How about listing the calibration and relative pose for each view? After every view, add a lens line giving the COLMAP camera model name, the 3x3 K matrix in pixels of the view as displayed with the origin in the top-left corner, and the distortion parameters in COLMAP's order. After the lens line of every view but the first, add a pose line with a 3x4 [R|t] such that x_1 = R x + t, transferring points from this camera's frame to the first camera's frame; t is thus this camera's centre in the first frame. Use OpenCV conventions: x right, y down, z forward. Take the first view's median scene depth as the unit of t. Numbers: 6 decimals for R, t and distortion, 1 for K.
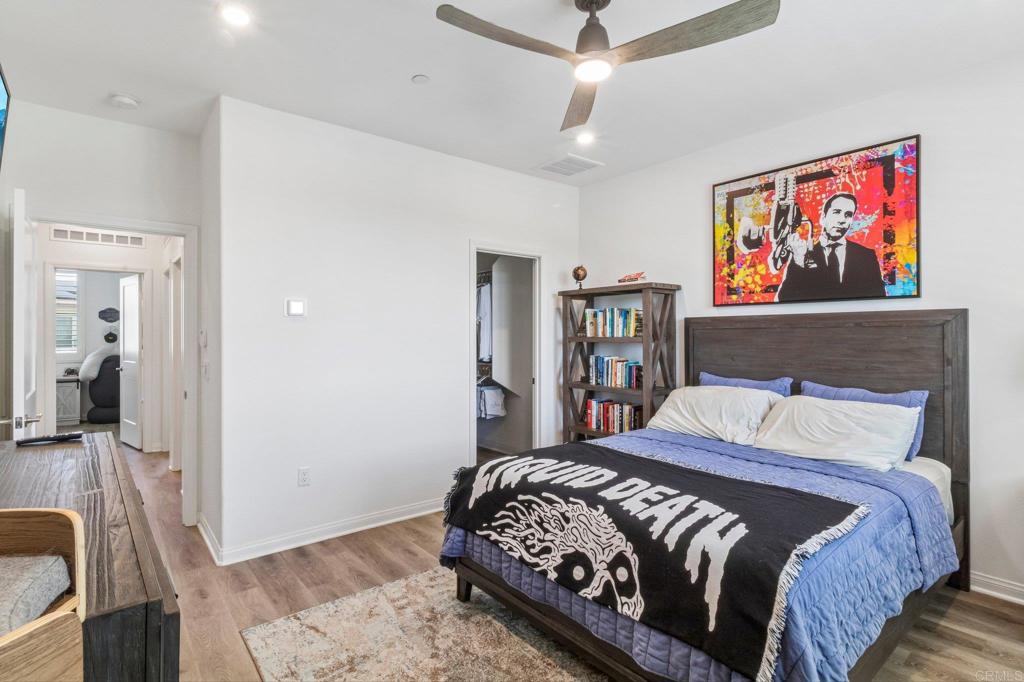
lens RADIAL K [[509.0, 0, 510.8], [0, 509.0, 337.8], [0, 0, 1]] dist [0.001999, -0.000605]
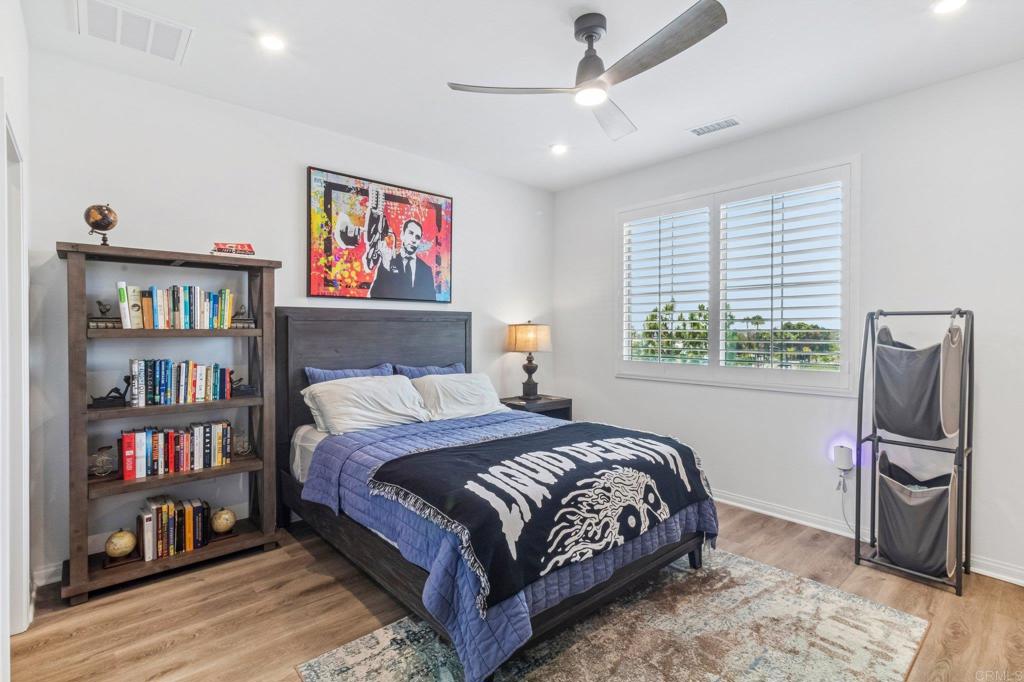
lens RADIAL K [[475.9, 0, 512.8], [0, 475.9, 335.4], [0, 0, 1]] dist [0.003415, -0.000400]
pose [[-0.039467, -0.012935, 0.999137, -0.572686], [0.002252, 0.999913, 0.013034, -0.000425], [-0.999218, 0.002765, -0.039435, 0.766346]]
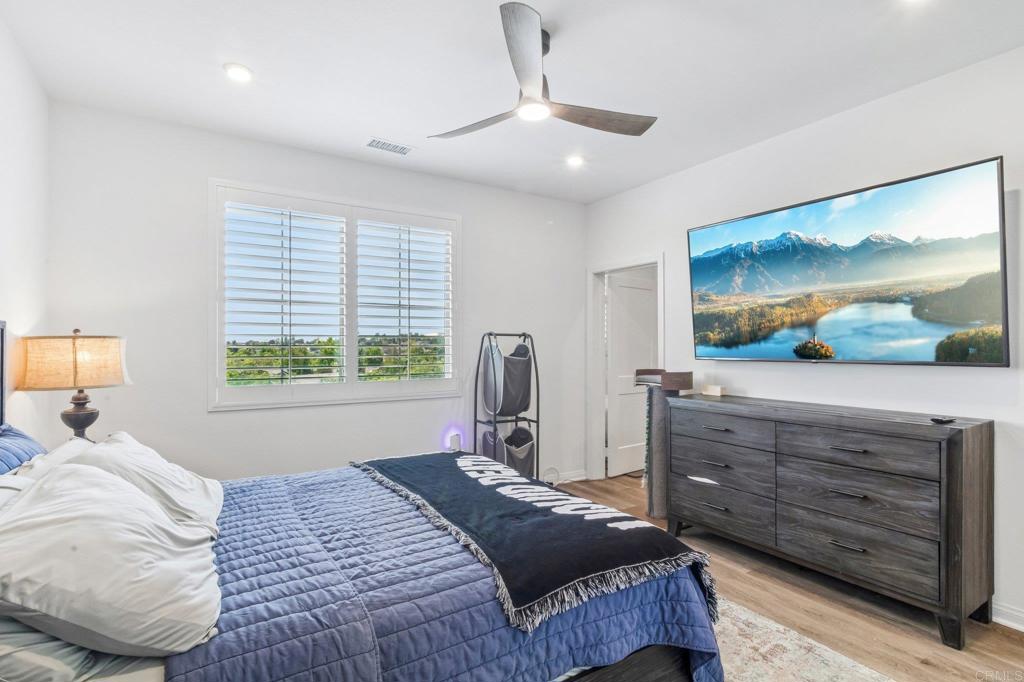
lens RADIAL K [[475.9, 0, 512.7], [0, 475.9, 343.4], [0, 0, 1]] dist [0.003415, -0.000400]
pose [[-0.990869, 0.000904, 0.134823, 0.042354], [0.000458, 0.999994, -0.003346, 0.000491], [-0.134826, -0.003254, -0.990864, 1.296495]]
